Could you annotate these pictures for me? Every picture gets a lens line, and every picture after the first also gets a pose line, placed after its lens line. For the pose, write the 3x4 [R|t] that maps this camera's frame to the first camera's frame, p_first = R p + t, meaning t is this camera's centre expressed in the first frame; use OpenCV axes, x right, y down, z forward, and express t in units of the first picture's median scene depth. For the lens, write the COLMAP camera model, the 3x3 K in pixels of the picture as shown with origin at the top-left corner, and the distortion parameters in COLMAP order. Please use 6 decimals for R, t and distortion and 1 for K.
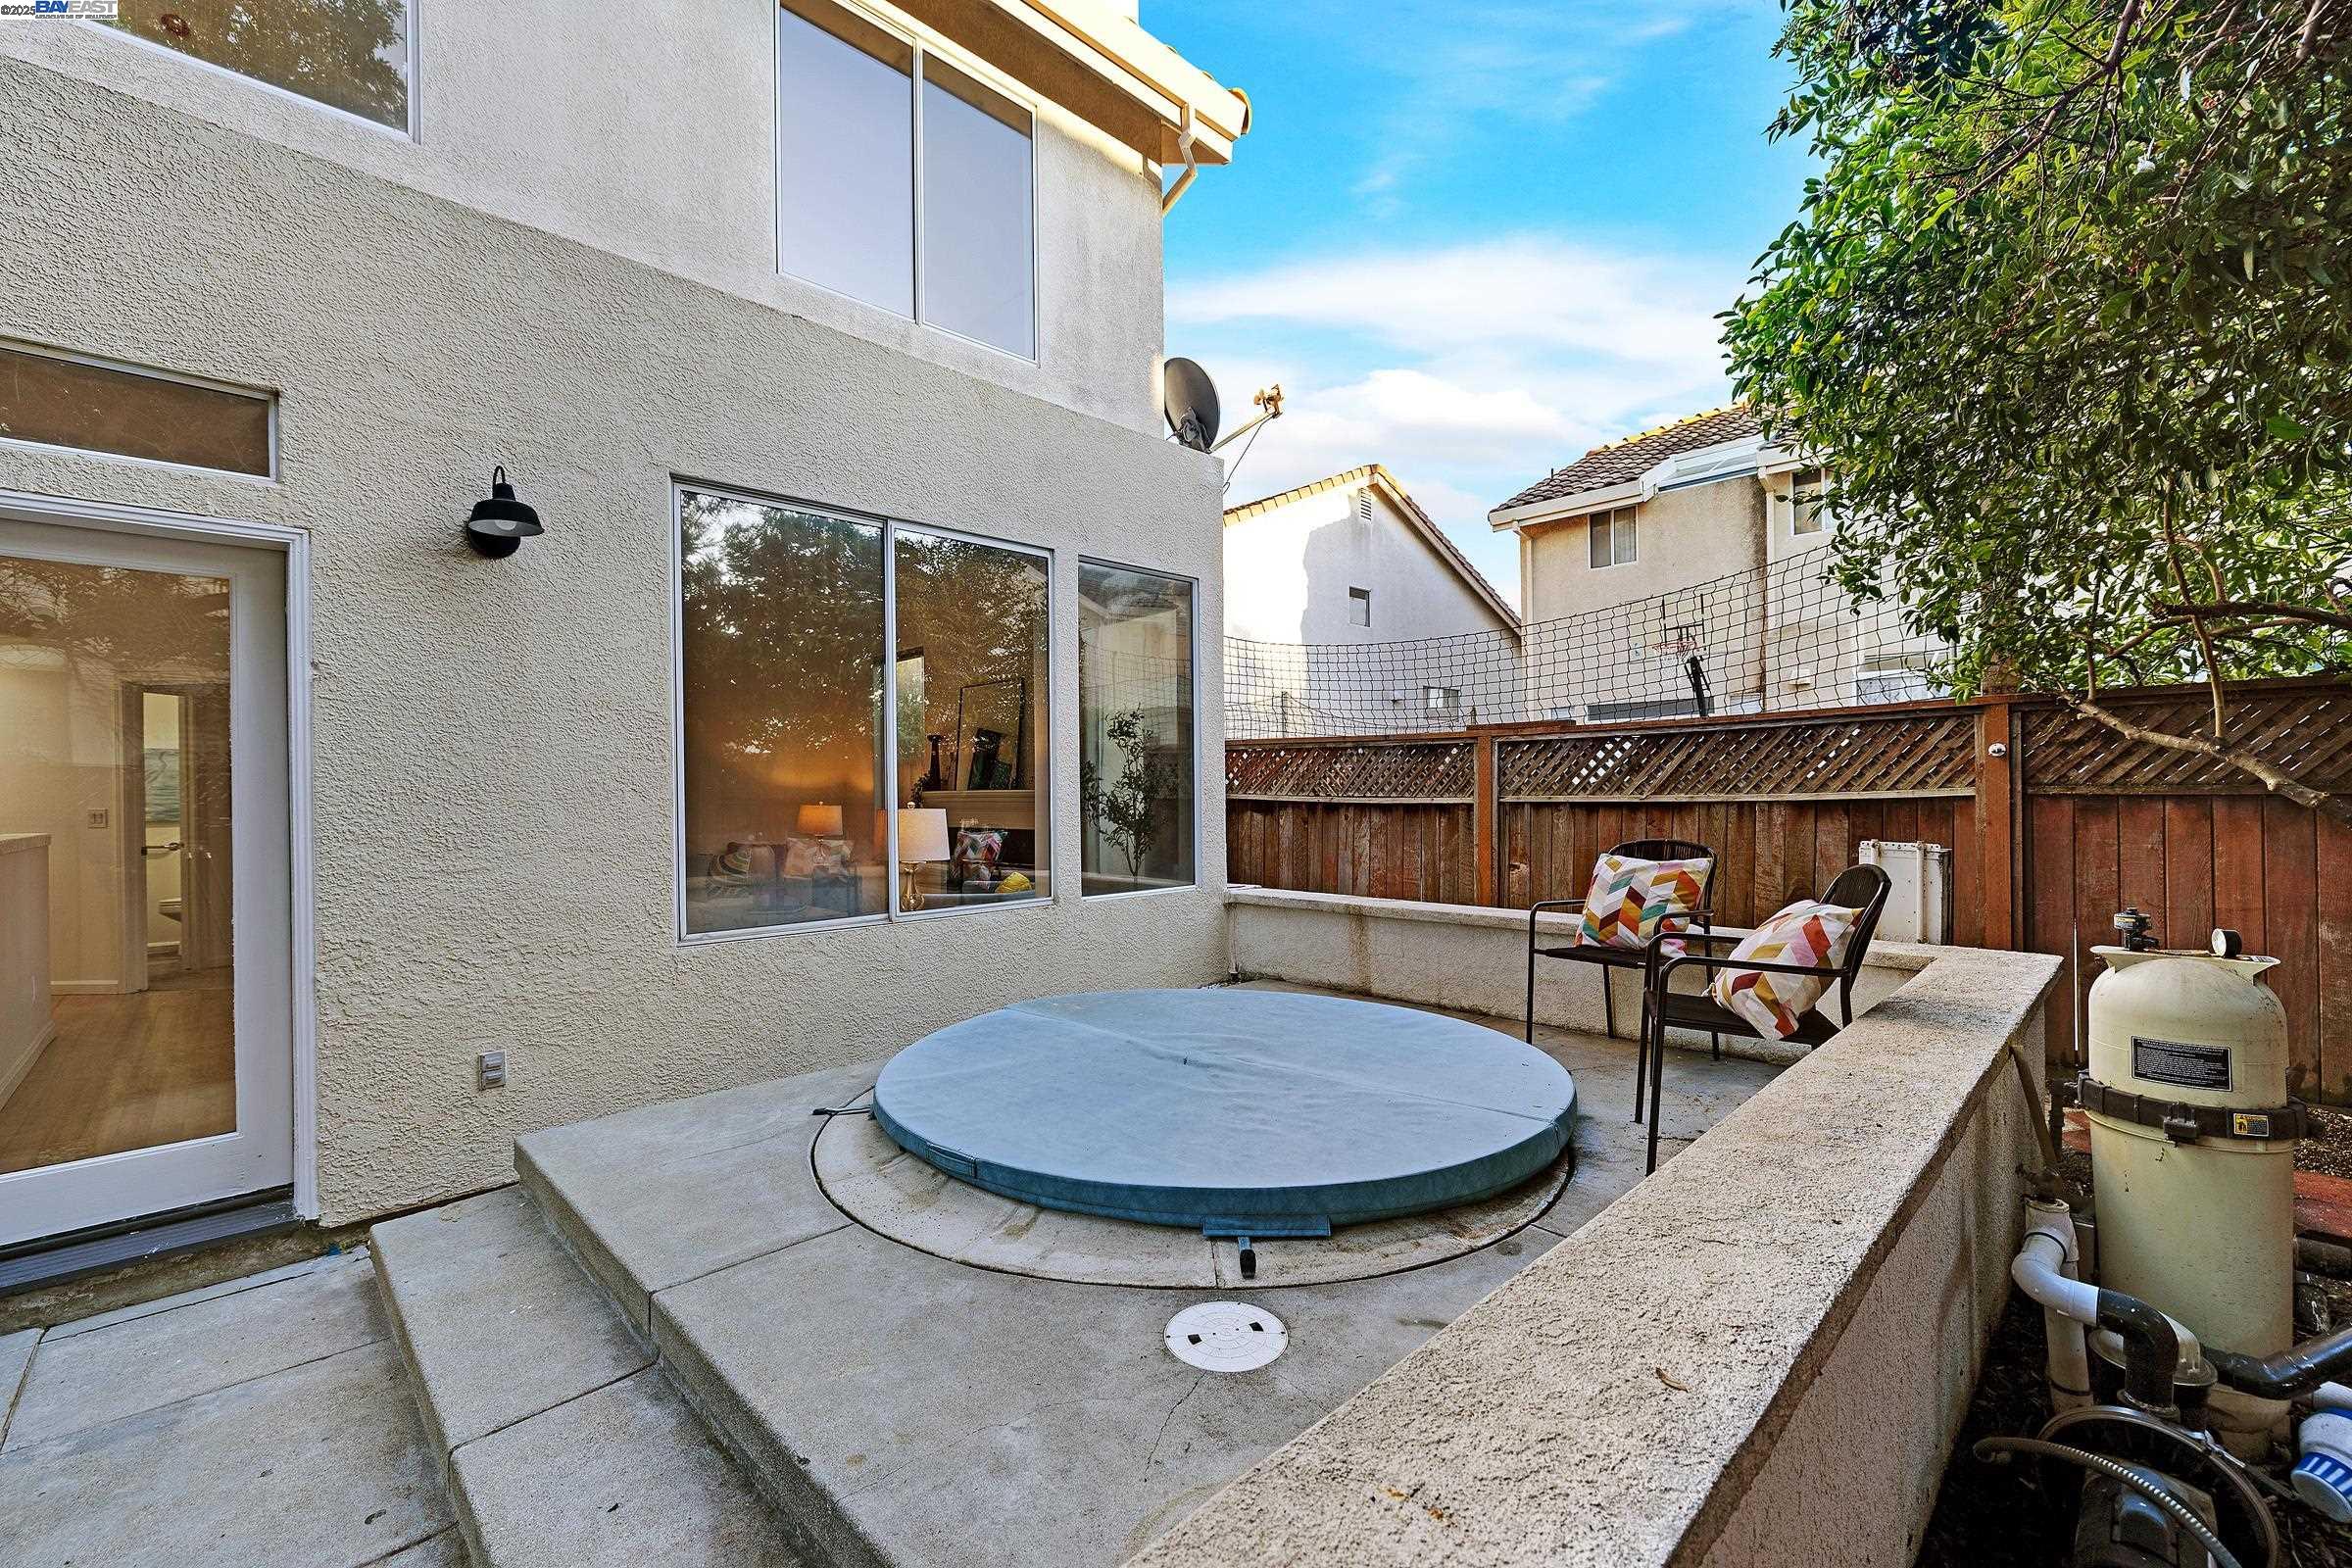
lens RADIAL K [[987.1, 0, 1179.6], [0, 987.1, 787.3], [0, 0, 1]] dist [-0.000450, 0.000013]
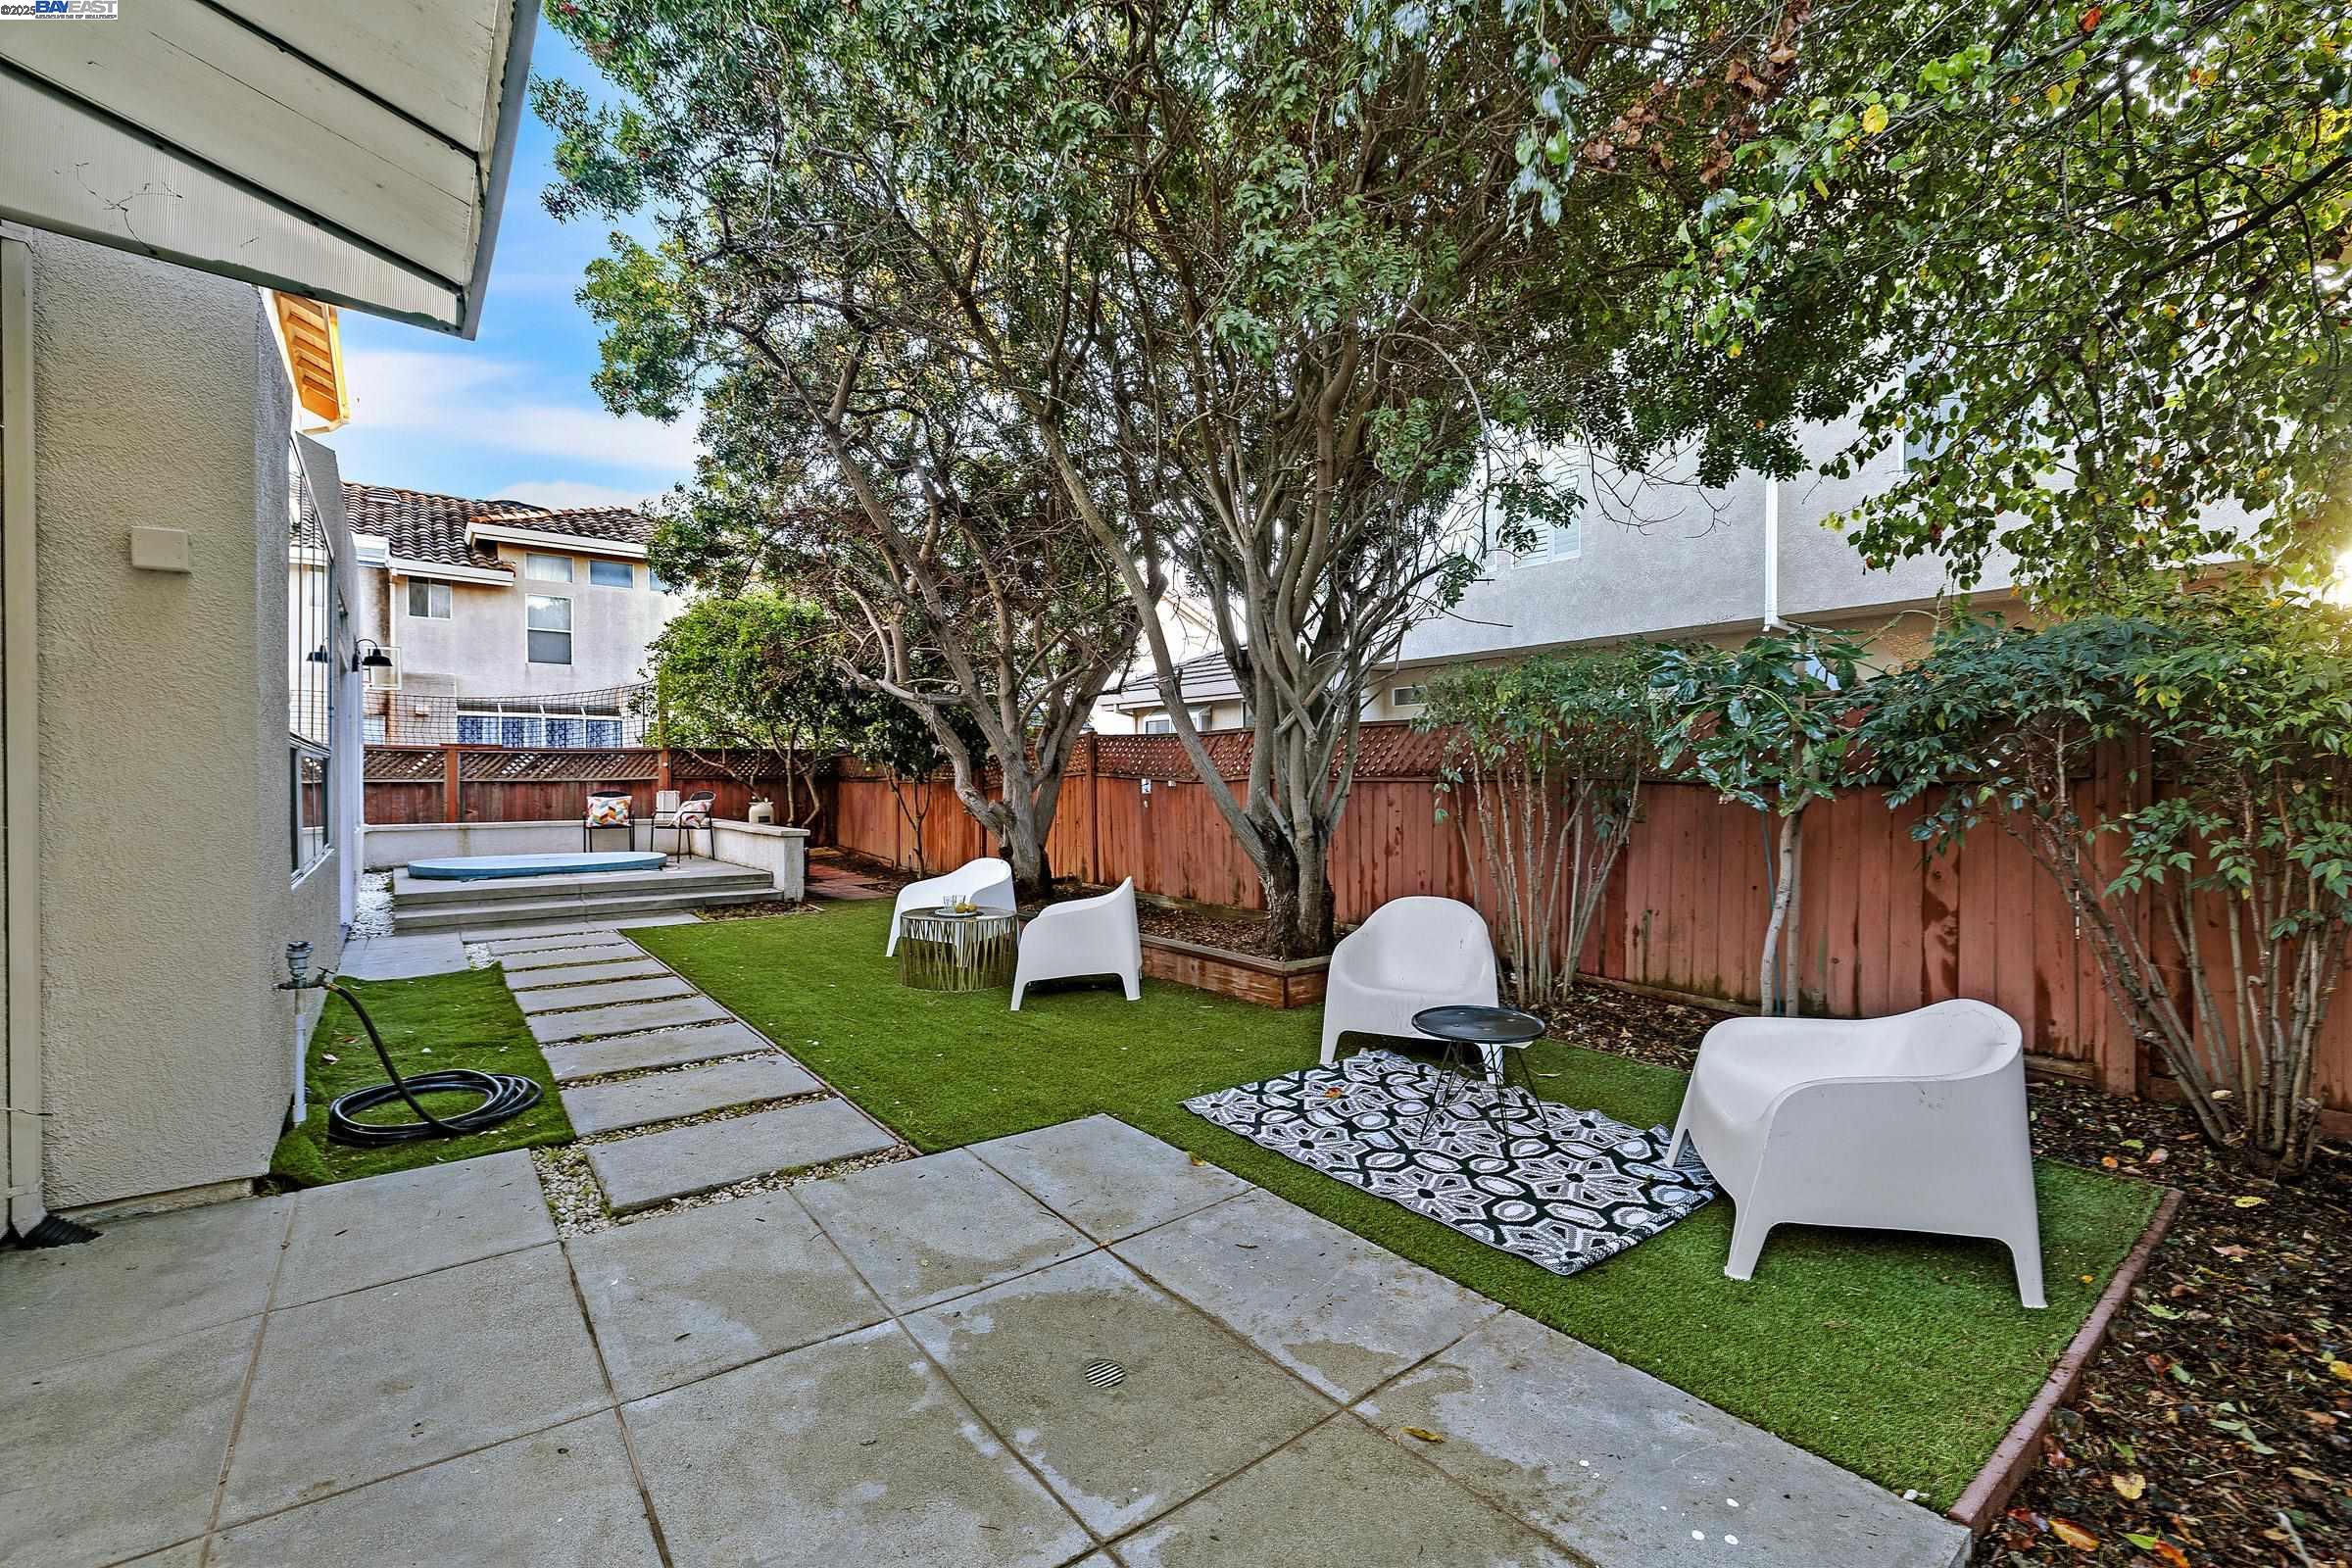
lens RADIAL K [[987.1, 0, 1132.3], [0, 987.1, 775.9], [0, 0, 1]] dist [-0.000450, 0.000013]
pose [[0.140890, 0.019097, 0.989841, -2.470511], [-0.003924, 0.999817, -0.018731, 0.058725], [-0.990018, -0.001245, 0.140939, -1.116975]]
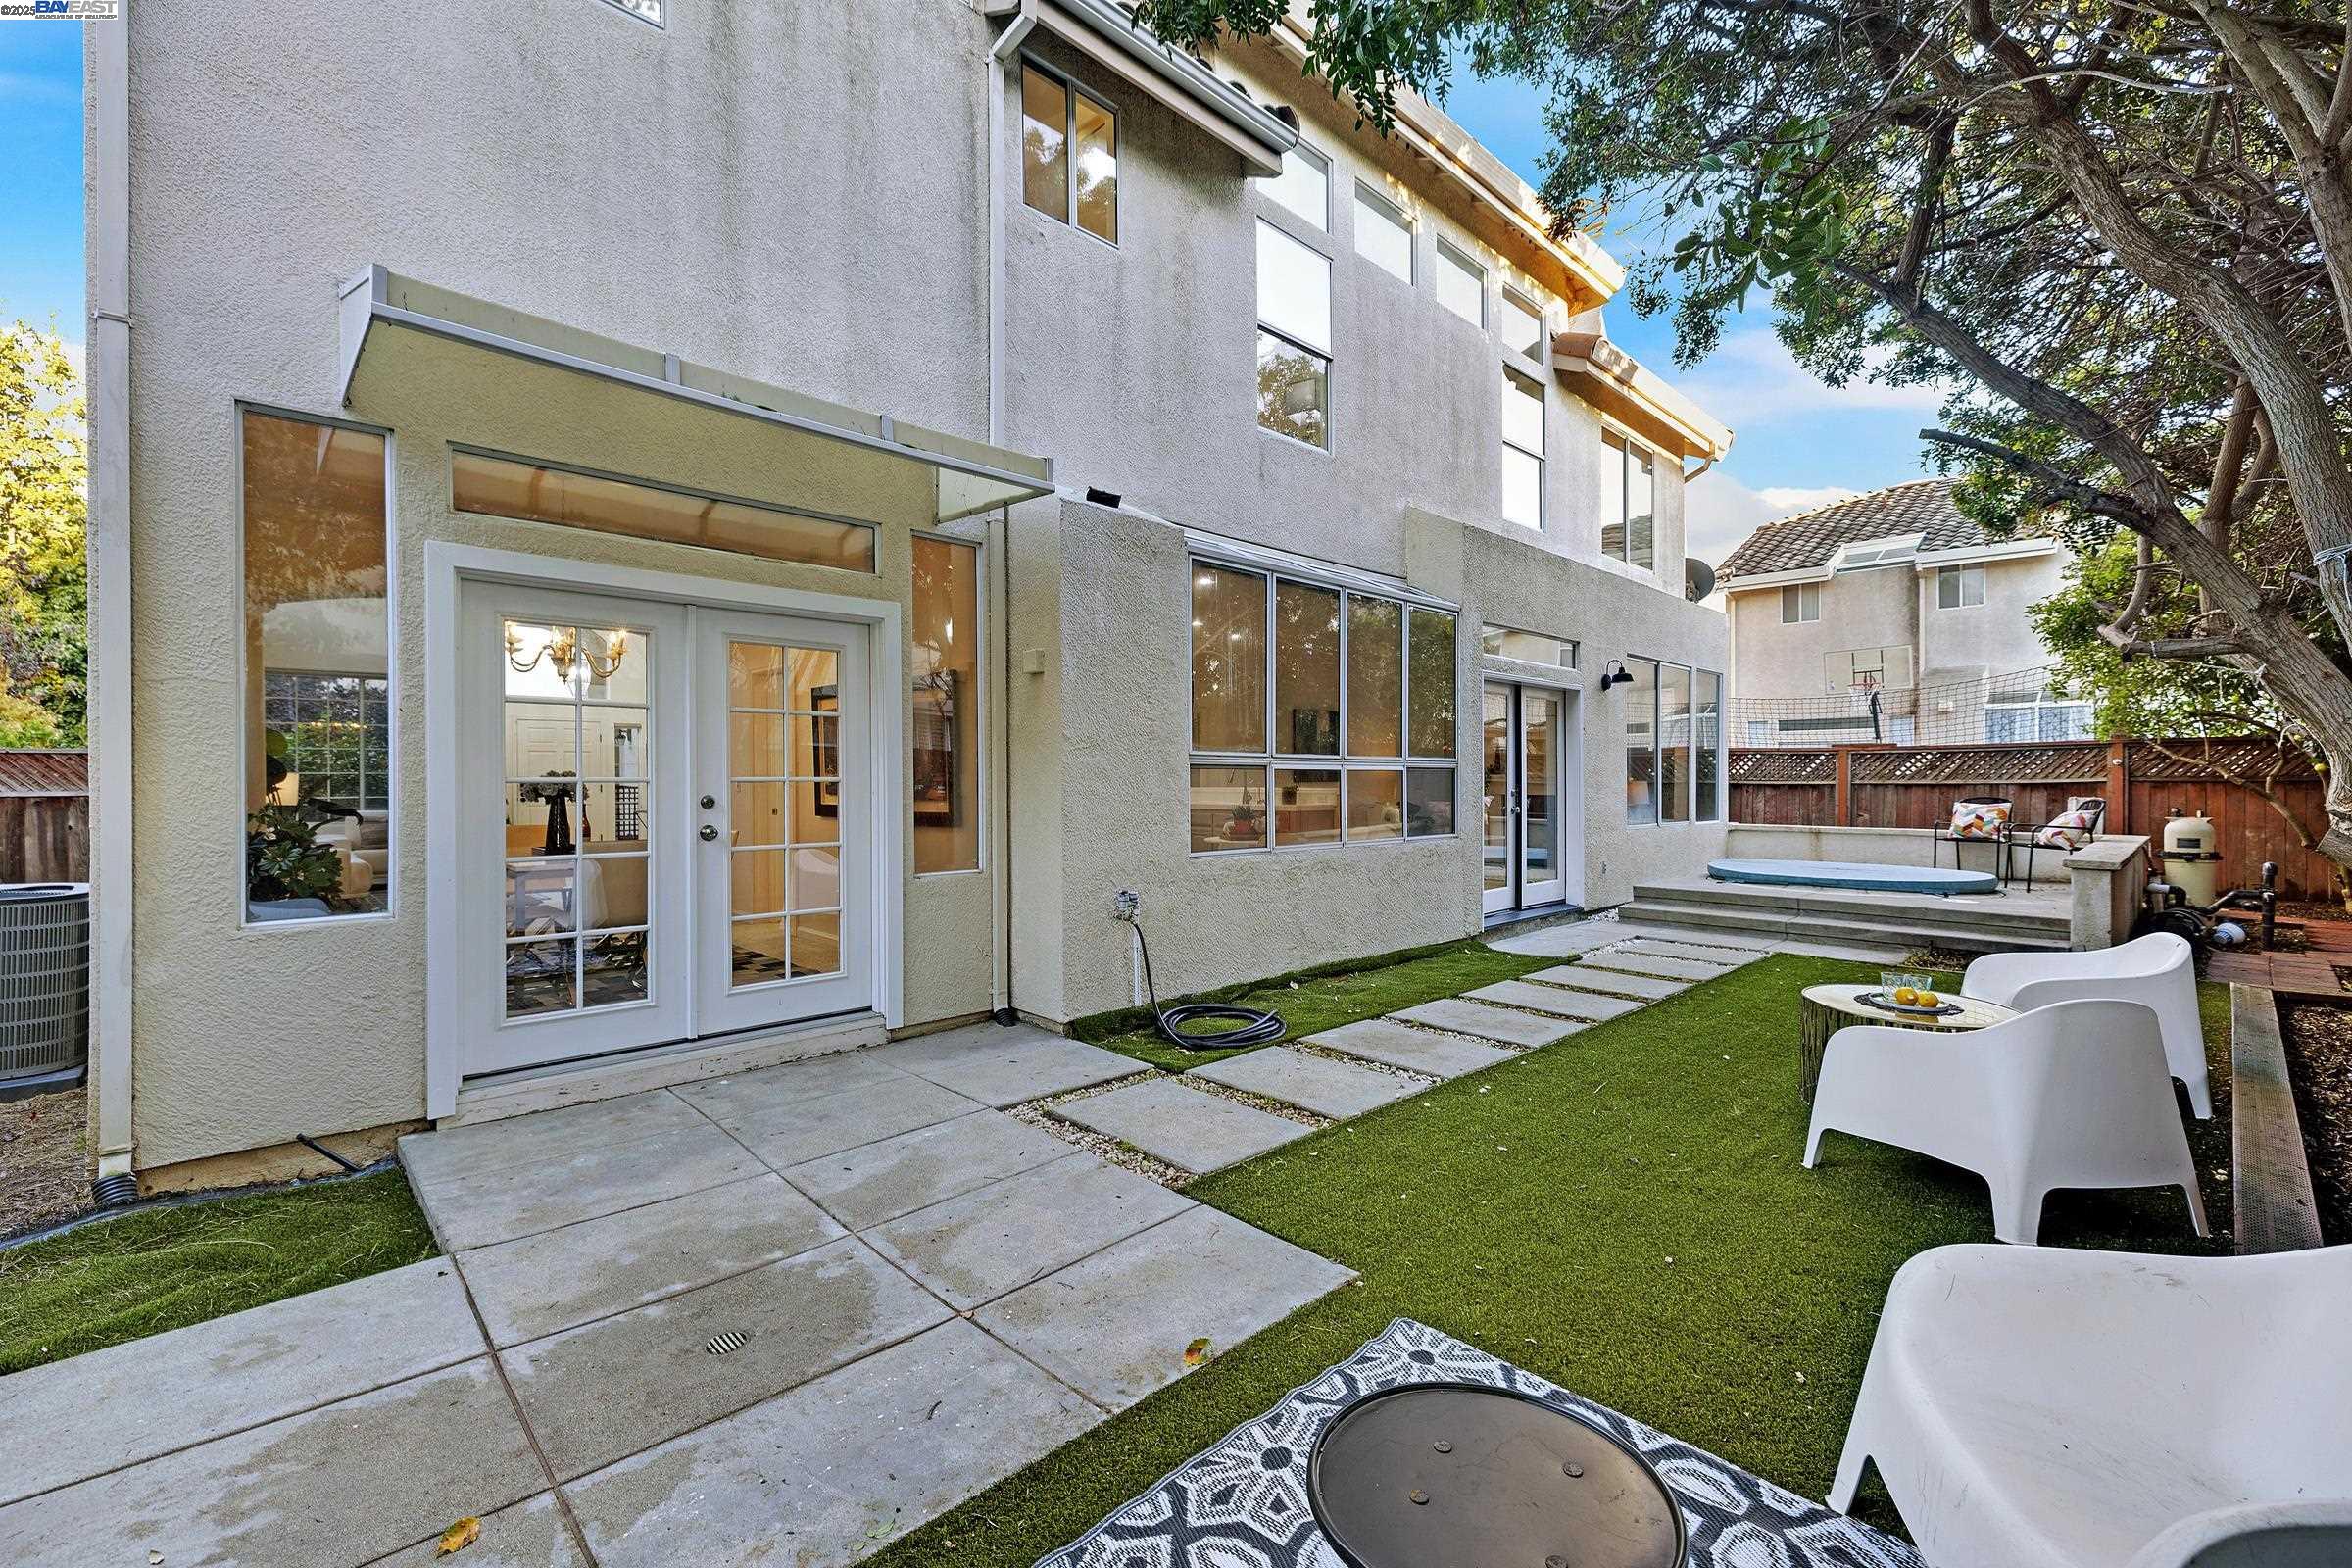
lens RADIAL K [[987.1, 0, 1184.4], [0, 987.1, 778.7], [0, 0, 1]] dist [-0.000450, 0.000013]
pose [[0.999817, 0.013236, -0.013776, -1.611335], [-0.013214, 0.999911, 0.001666, 0.032342], [0.013797, -0.001484, 0.999904, -1.639239]]
